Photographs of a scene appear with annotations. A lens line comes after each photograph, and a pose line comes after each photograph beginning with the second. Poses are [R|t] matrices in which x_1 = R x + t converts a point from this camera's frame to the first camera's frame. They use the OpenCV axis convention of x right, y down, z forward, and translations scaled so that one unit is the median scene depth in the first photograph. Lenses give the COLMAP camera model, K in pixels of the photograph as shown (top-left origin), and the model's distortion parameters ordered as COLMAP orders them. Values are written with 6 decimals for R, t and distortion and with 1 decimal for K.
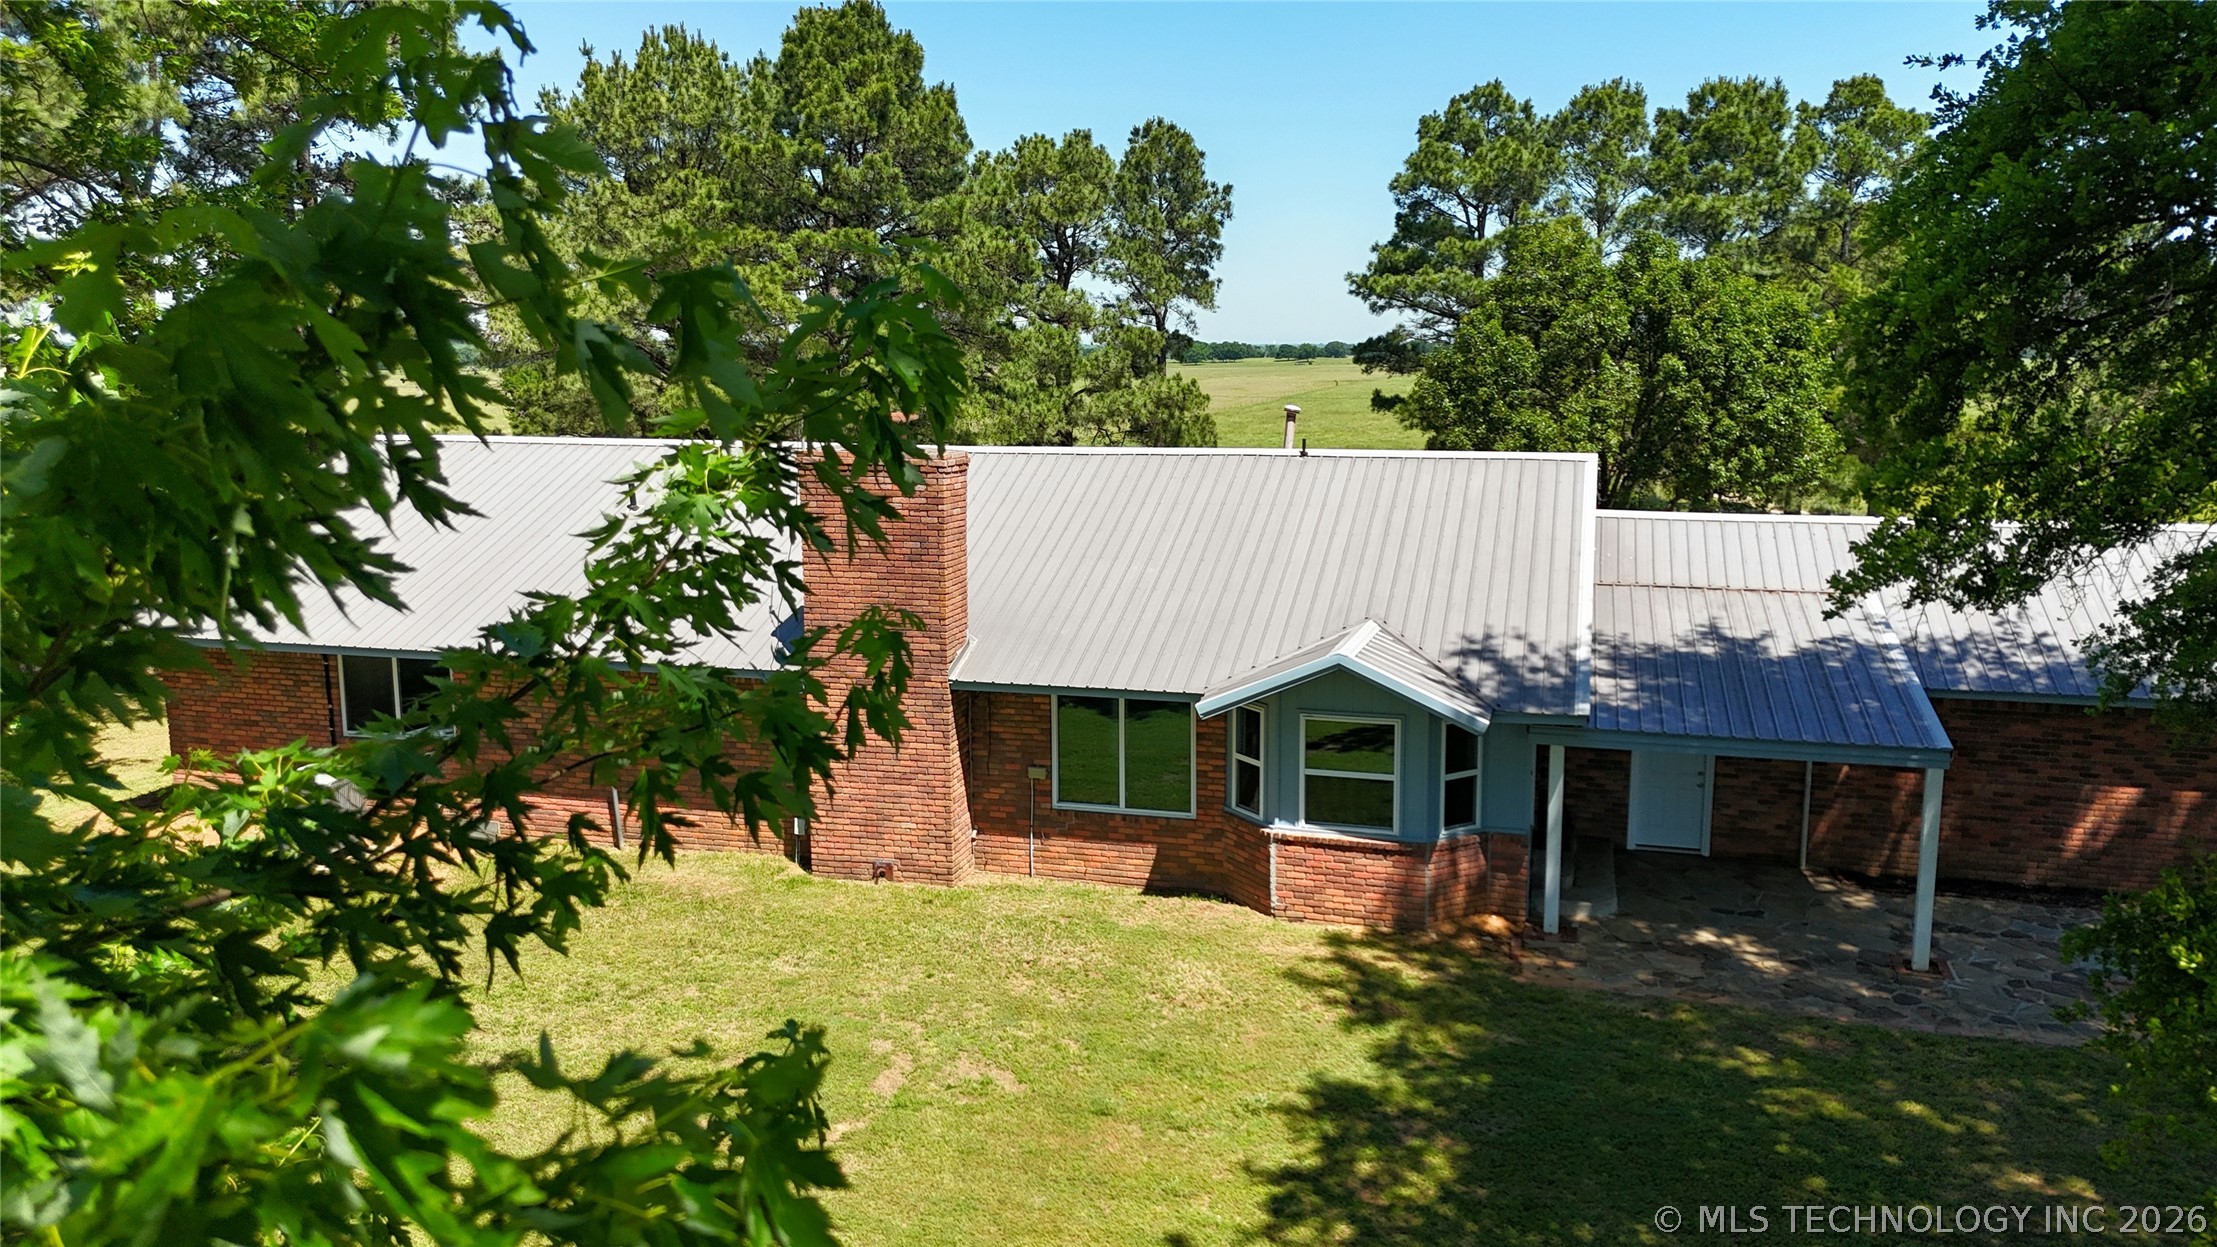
lens RADIAL K [[1655.5, 0, 1109.4], [0, 1655.5, 611.1], [0, 0, 1]] dist [0.083170, -0.099938]
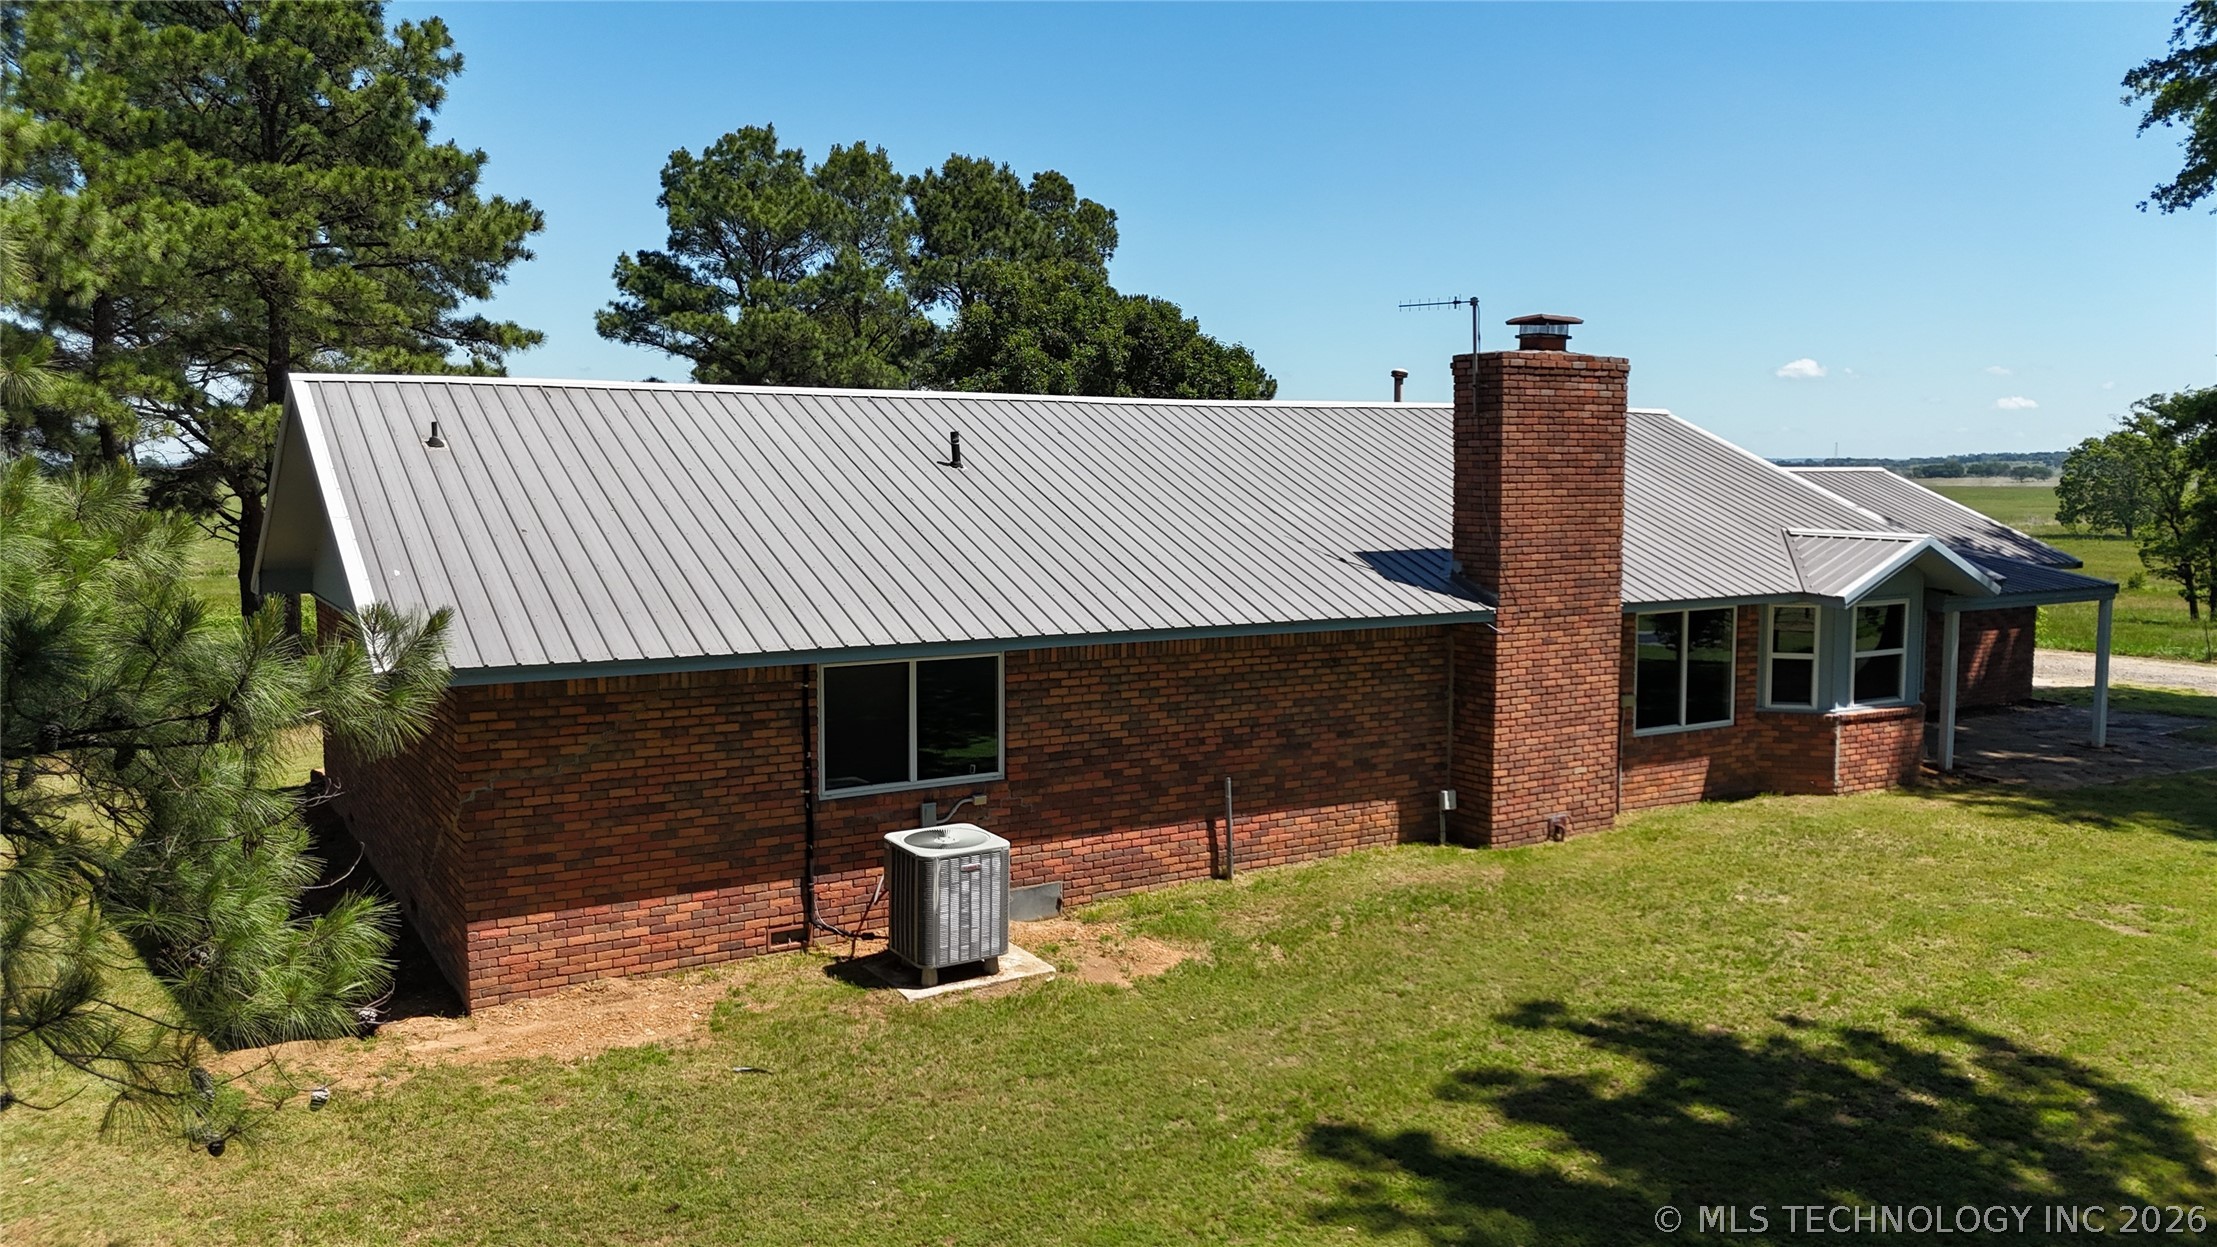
lens RADIAL K [[1655.5, 0, 1109.3], [0, 1655.5, 632.0], [0, 0, 1]] dist [0.083170, -0.099938]
pose [[0.664830, -0.066209, 0.744055, -0.987136], [0.114003, 0.993389, -0.013469, 0.037526], [-0.738244, 0.093779, 0.667983, 0.587356]]
